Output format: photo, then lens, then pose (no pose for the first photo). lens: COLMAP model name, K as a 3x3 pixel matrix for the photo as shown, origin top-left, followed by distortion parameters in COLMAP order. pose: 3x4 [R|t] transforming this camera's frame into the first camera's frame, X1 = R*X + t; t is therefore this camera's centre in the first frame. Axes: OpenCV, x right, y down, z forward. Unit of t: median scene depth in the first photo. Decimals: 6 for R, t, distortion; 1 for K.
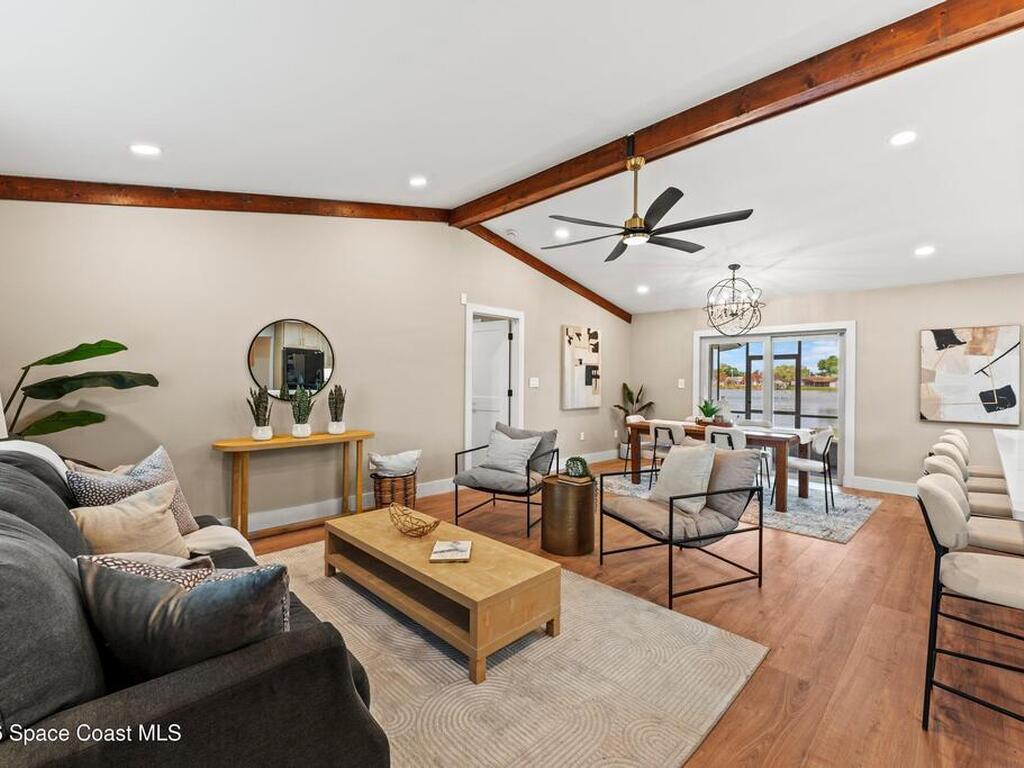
lens RADIAL K [[457.9, 0, 516.1], [0, 457.9, 380.6], [0, 0, 1]] dist [0.003182, -0.000987]
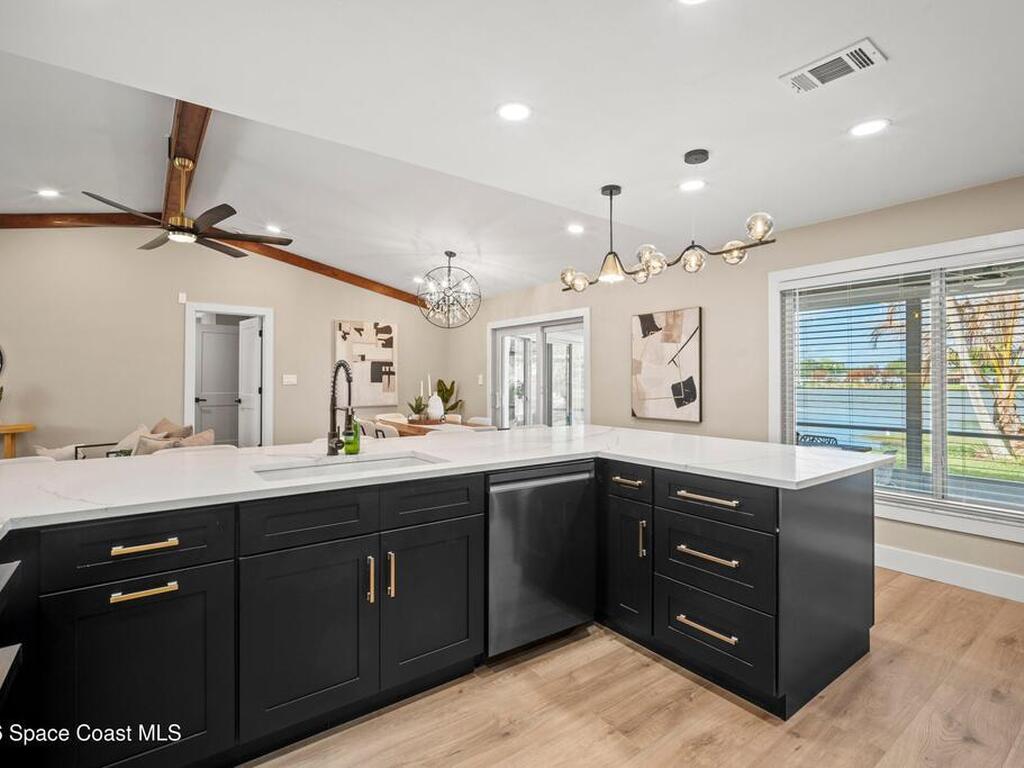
lens RADIAL K [[503.0, 0, 507.1], [0, 503.0, 375.1], [0, 0, 1]] dist [-0.013172, 0.003790]
pose [[0.989170, -0.011043, -0.146355, 0.840476], [0.009263, 0.999875, -0.012837, 0.016287], [0.146479, 0.011342, 0.989149, 0.000931]]
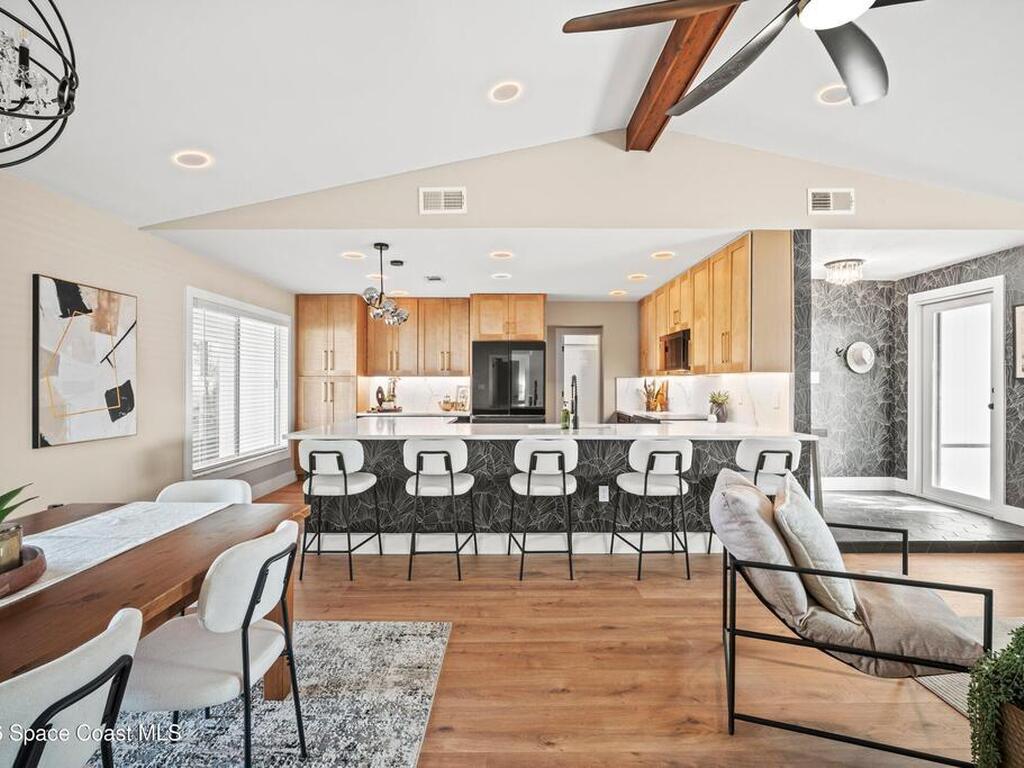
lens RADIAL K [[503.0, 0, 510.6], [0, 503.0, 385.1], [0, 0, 1]] dist [-0.013172, 0.003790]
pose [[-0.710844, -0.014734, 0.703195, 0.115552], [-0.009911, 0.999891, 0.010932, 0.003326], [-0.703280, 0.000801, -0.710913, 1.099045]]
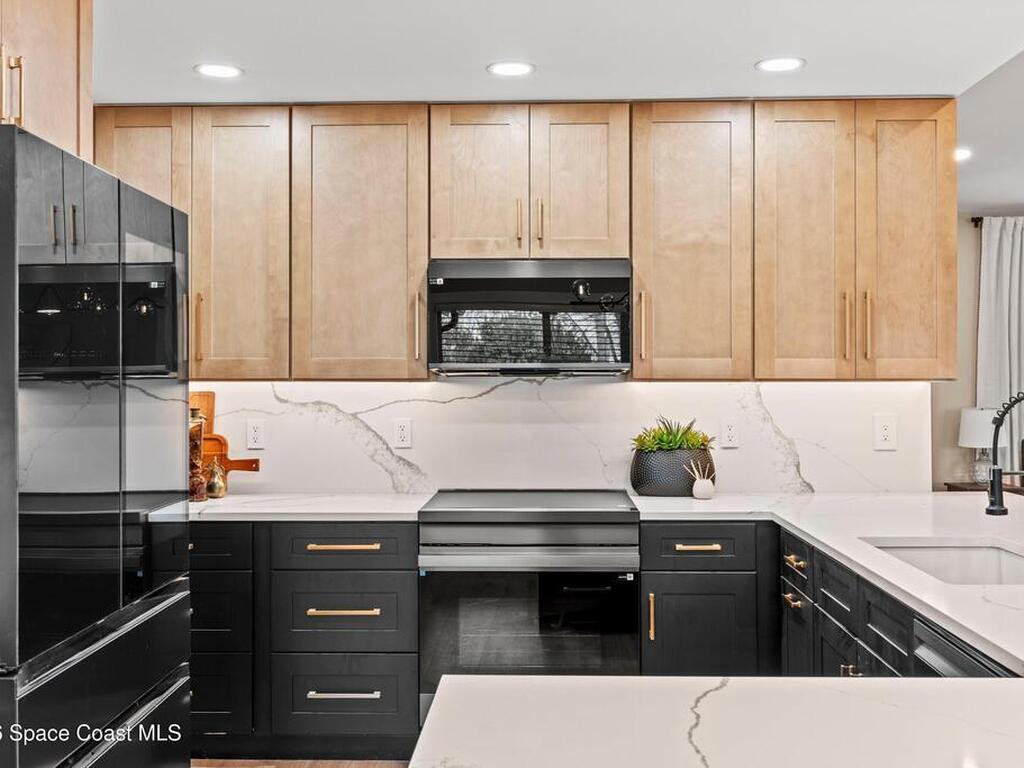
lens RADIAL K [[1040.7, 0, 512.5], [0, 1040.7, 367.7], [0, 0, 1]] dist [0.000082, 0.000000]
pose [[-0.728807, -0.019421, -0.684444, 1.197358], [-0.005539, 0.999732, -0.022469, -0.002051], [0.684697, -0.012584, -0.728719, 0.635096]]
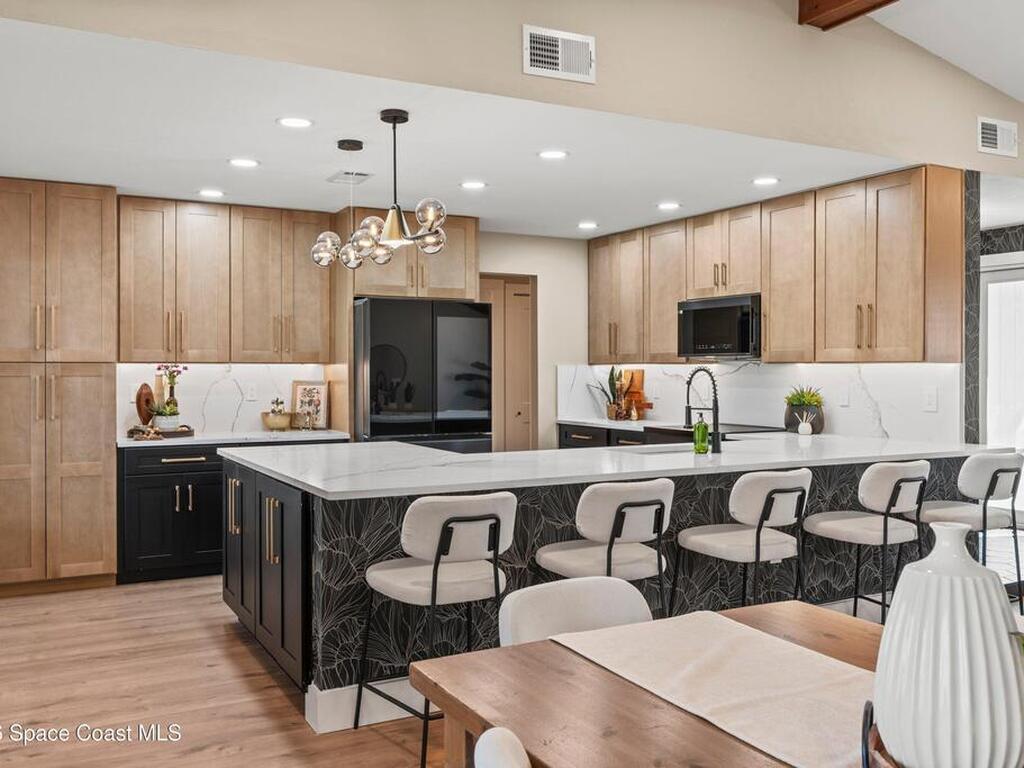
lens RADIAL K [[922.2, 0, 510.5], [0, 922.2, 374.5], [0, 0, 1]] dist [-0.007000, 0.018404]
pose [[-0.959719, -0.012720, 0.280675, 0.551980], [-0.010793, 0.999906, 0.008411, -0.002279], [-0.280755, 0.005043, -0.959766, 1.397176]]
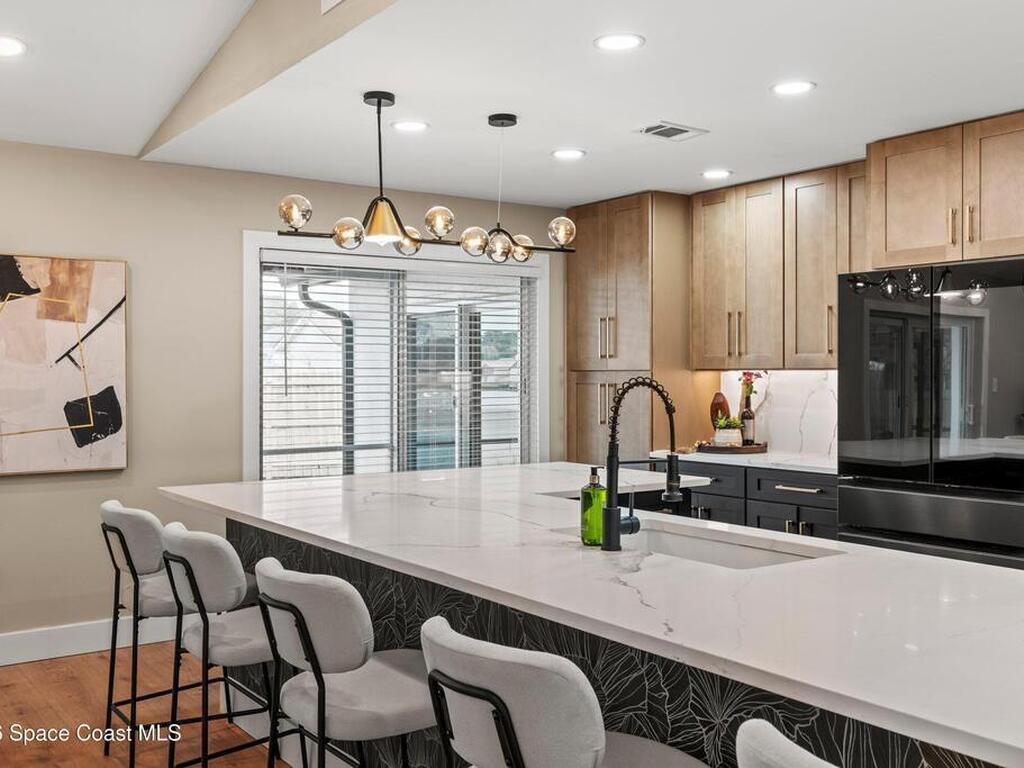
lens RADIAL K [[1025.0, 0, 507.6], [0, 1025.0, 374.9], [0, 0, 1]] dist [0.014030, 0.000000]
pose [[0.162894, -0.013784, 0.986547, 0.088581], [0.004497, 0.999902, 0.013228, -0.013676], [-0.986633, 0.002282, 0.162940, 0.408445]]
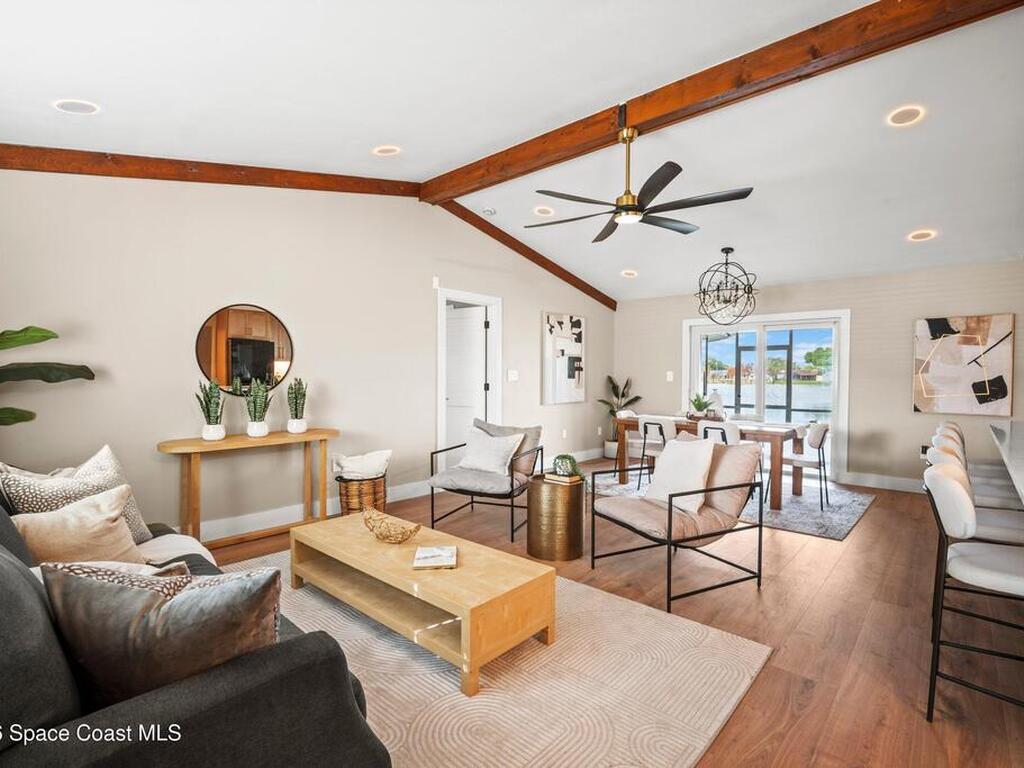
lens RADIAL K [[503.0, 0, 512.8], [0, 503.0, 385.5], [0, 0, 1]] dist [-0.013172, 0.003790]
pose [[0.998447, -0.005265, 0.055455, -0.020868], [0.004138, 0.999783, 0.020421, 0.004913], [-0.055550, -0.020160, 0.998252, -0.001098]]
